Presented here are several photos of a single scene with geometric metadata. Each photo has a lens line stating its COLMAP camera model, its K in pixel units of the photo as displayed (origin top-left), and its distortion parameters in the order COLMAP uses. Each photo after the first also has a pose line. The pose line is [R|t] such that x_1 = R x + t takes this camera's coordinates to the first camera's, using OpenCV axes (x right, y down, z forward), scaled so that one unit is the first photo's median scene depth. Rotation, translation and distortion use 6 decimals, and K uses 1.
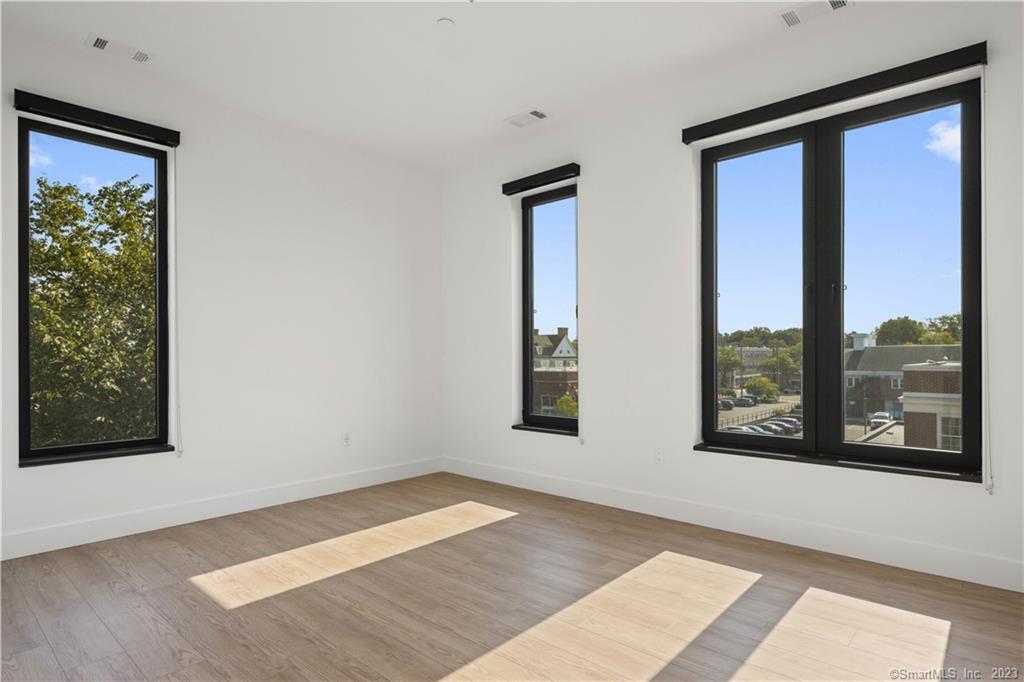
lens RADIAL K [[551.4, 0, 512.5], [0, 551.4, 345.4], [0, 0, 1]] dist [0.001554, 0.000131]
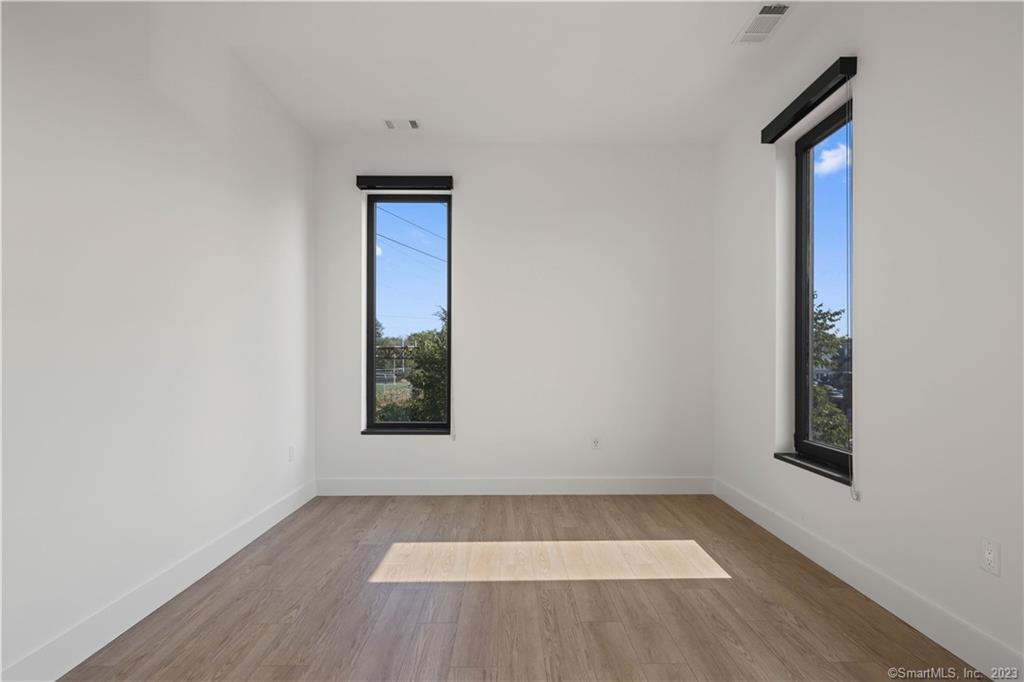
lens RADIAL K [[483.7, 0, 514.2], [0, 483.7, 350.3], [0, 0, 1]] dist [0.010528, -0.000366]
pose [[0.689300, -0.010290, -0.724403, 0.280539], [0.010391, 0.999937, -0.004316, 0.008952], [0.724402, -0.004553, 0.689363, 0.365039]]
